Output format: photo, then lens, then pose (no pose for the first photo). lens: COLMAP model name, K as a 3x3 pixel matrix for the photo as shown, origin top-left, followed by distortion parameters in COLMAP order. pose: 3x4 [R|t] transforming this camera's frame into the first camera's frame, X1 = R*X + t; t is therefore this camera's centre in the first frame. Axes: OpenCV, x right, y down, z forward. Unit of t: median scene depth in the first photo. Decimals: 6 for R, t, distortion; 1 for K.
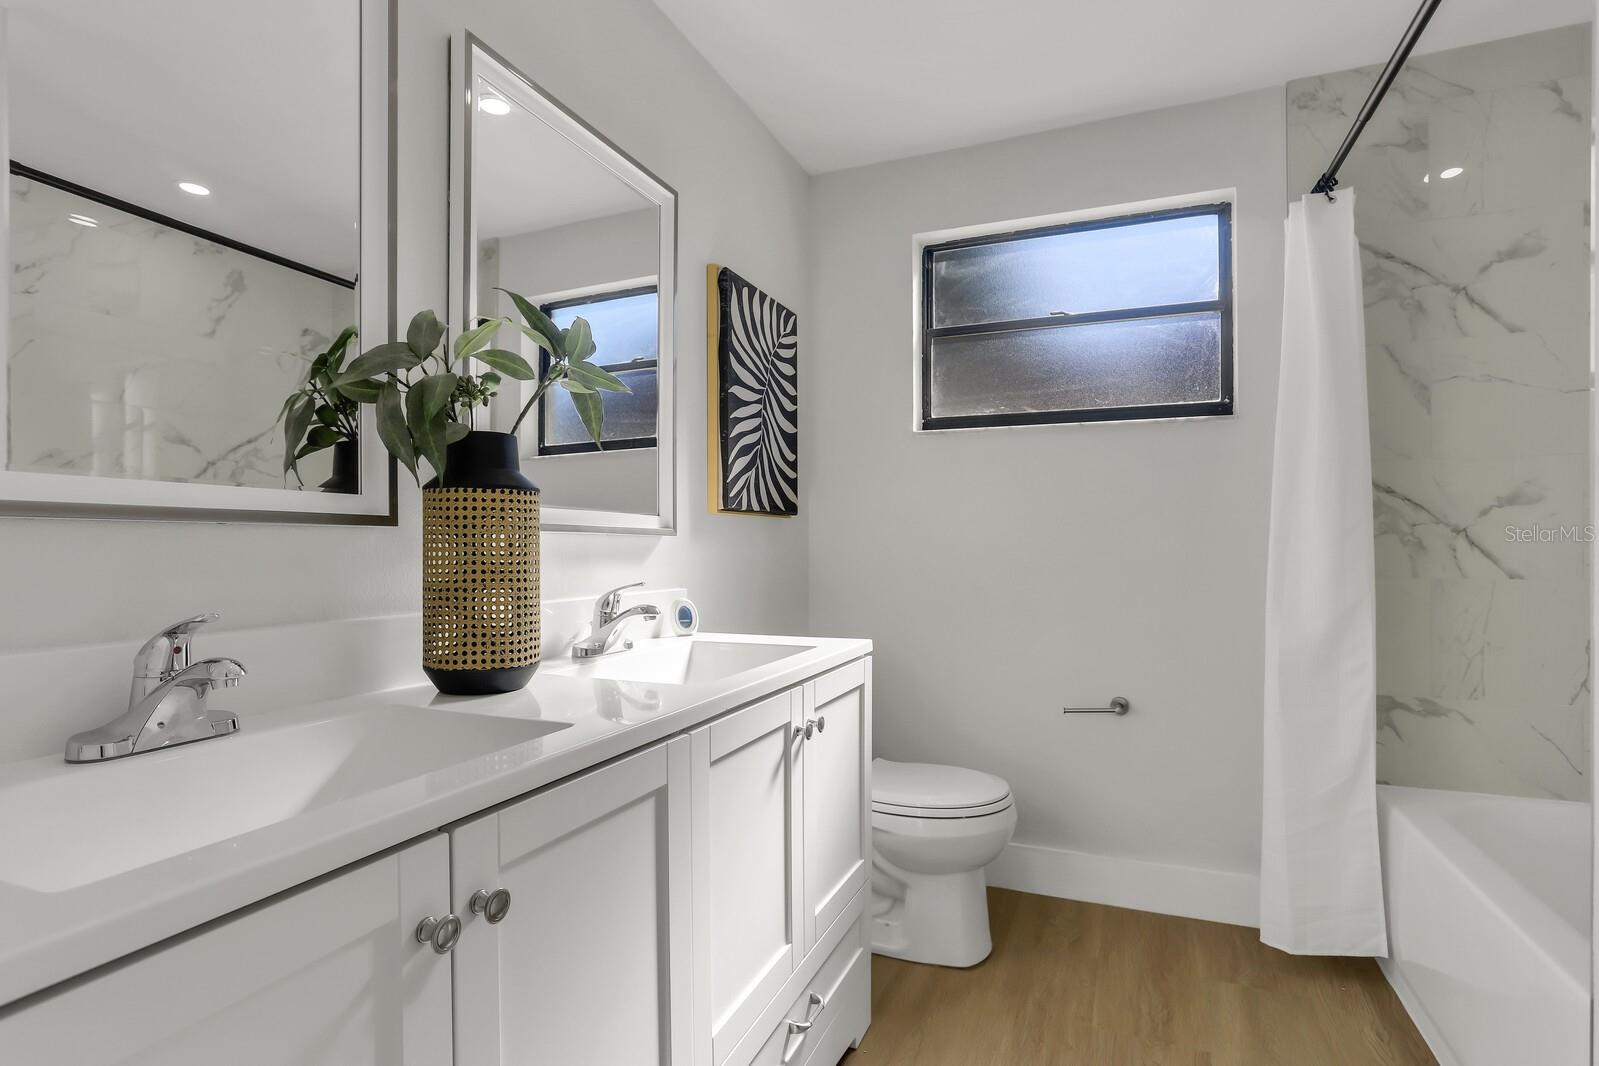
lens RADIAL K [[810.4, 0, 796.1], [0, 810.4, 538.2], [0, 0, 1]] dist [-0.037702, 0.024140]
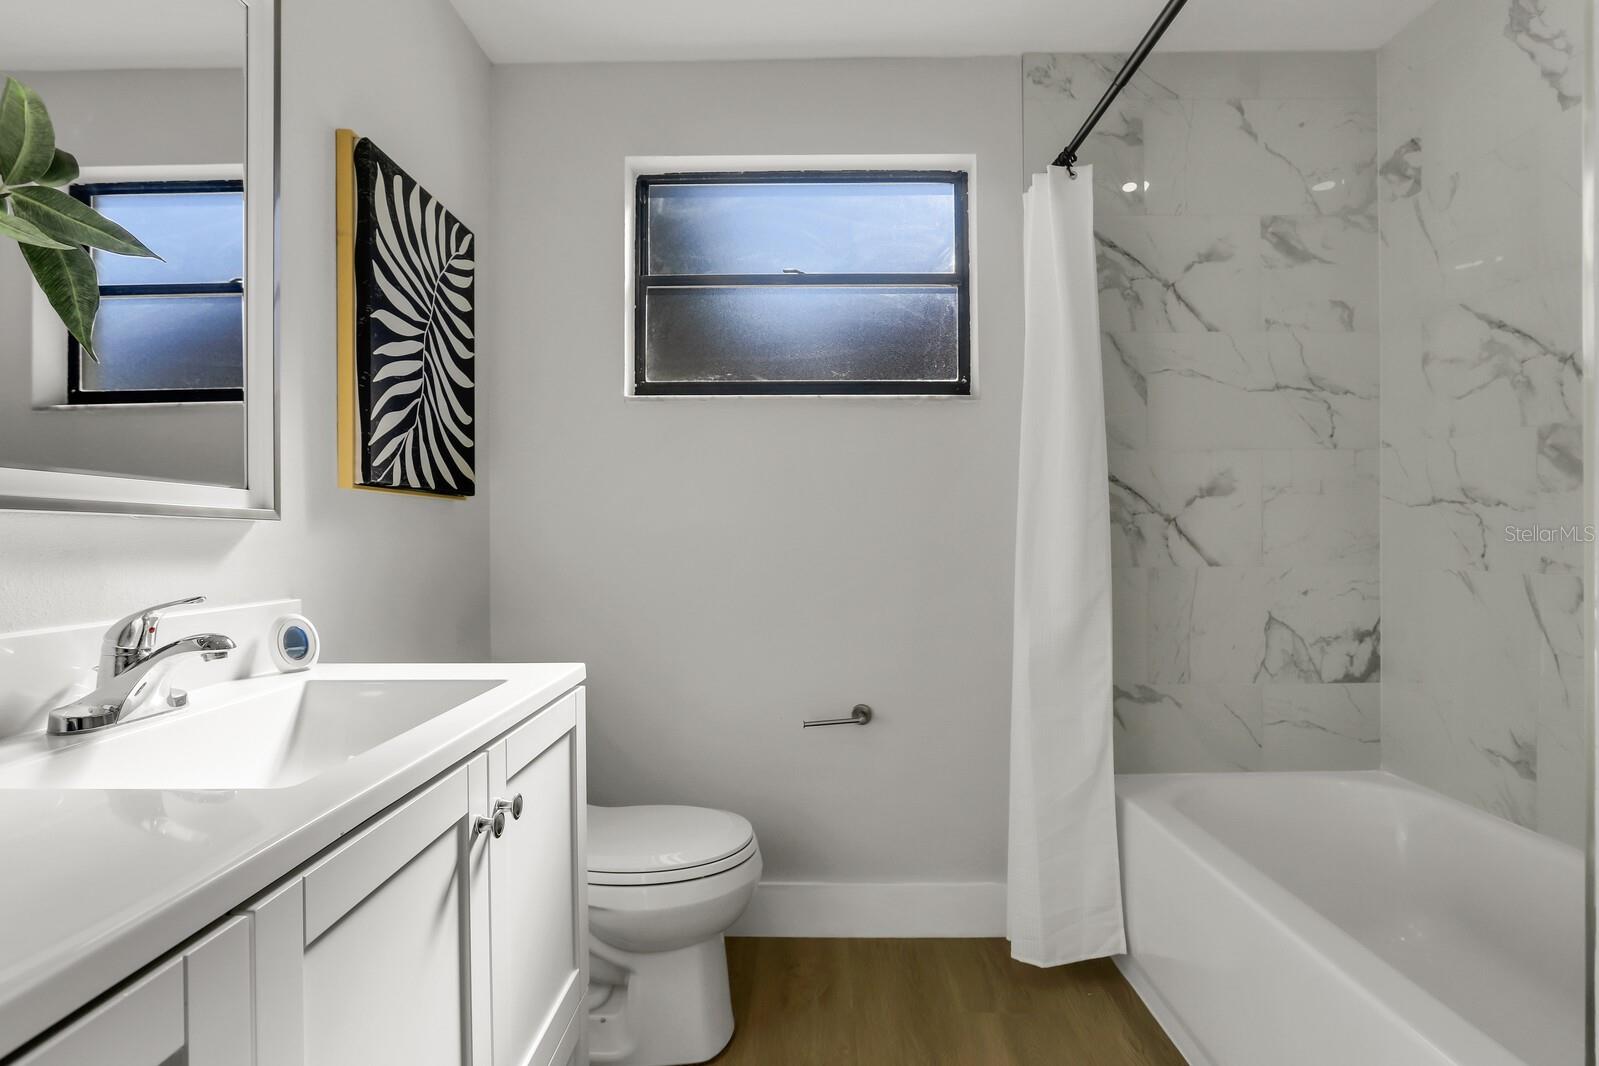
lens RADIAL K [[810.4, 0, 796.1], [0, 810.4, 538.2], [0, 0, 1]] dist [-0.037702, 0.024140]
pose [[0.927260, -0.002784, 0.374408, -0.002355], [-0.001699, 0.999931, 0.011642, 0.003026], [-0.374414, -0.011431, 0.927191, 0.221018]]
